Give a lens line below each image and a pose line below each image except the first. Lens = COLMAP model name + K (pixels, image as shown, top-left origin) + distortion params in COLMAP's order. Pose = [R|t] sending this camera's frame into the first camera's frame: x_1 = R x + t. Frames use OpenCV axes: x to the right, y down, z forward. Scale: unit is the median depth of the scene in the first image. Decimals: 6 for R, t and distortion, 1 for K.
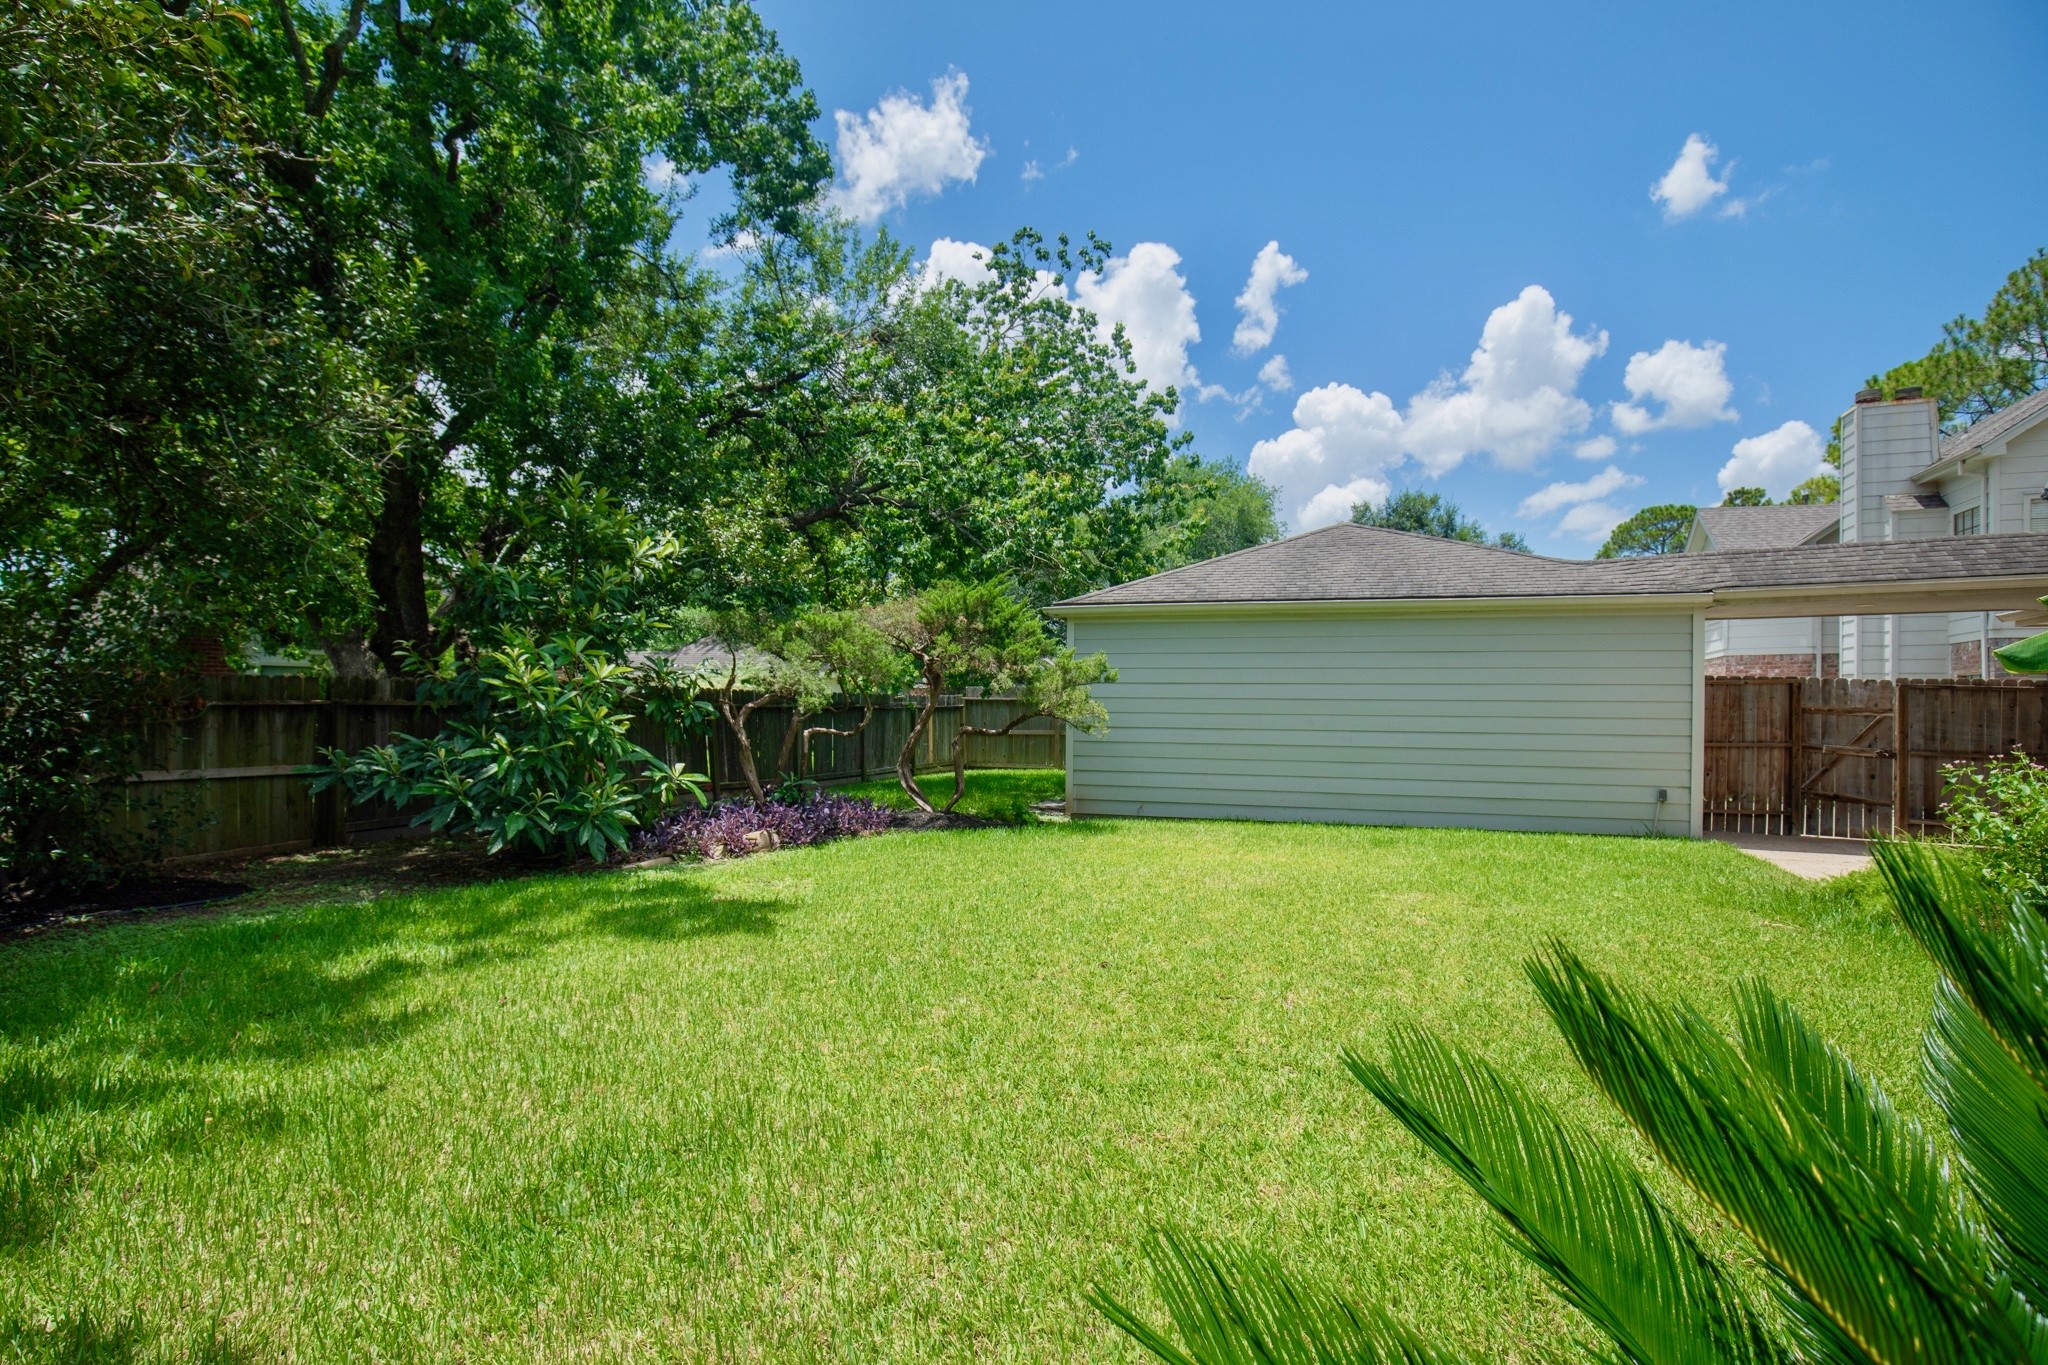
lens RADIAL K [[986.5, 0, 1022.7], [0, 986.5, 690.3], [0, 0, 1]] dist [-0.003168, -0.000411]
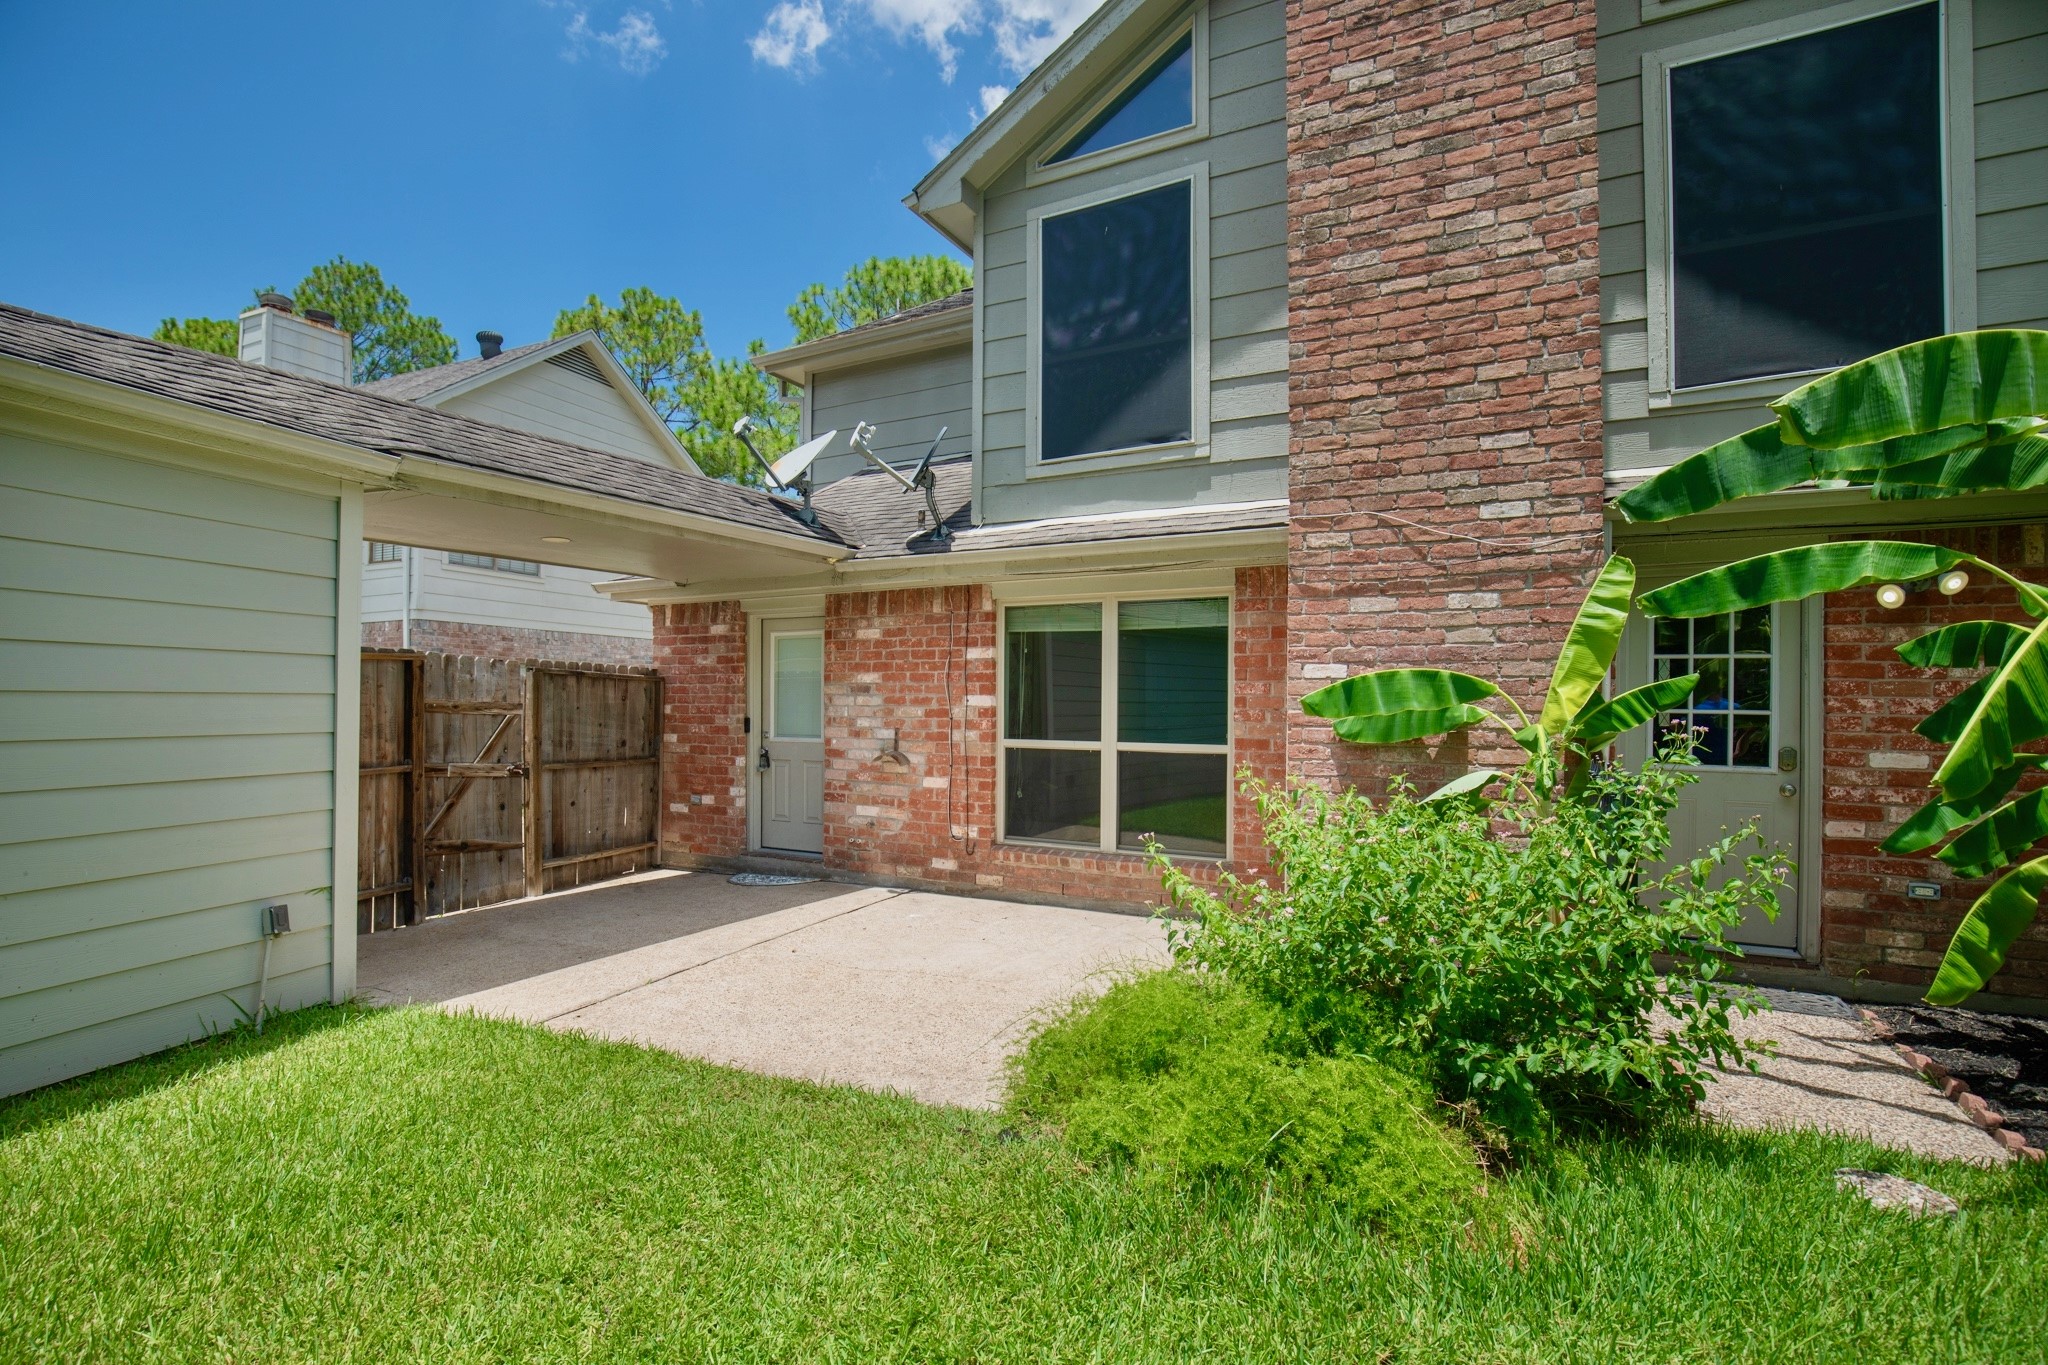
lens RADIAL K [[986.5, 0, 1022.1], [0, 986.5, 687.4], [0, 0, 1]] dist [-0.003168, -0.000411]
pose [[0.096139, 0.001533, 0.995367, 0.242157], [-0.012848, 0.999917, -0.000299, 0.003638], [-0.995285, -0.012760, 0.096151, 0.593519]]
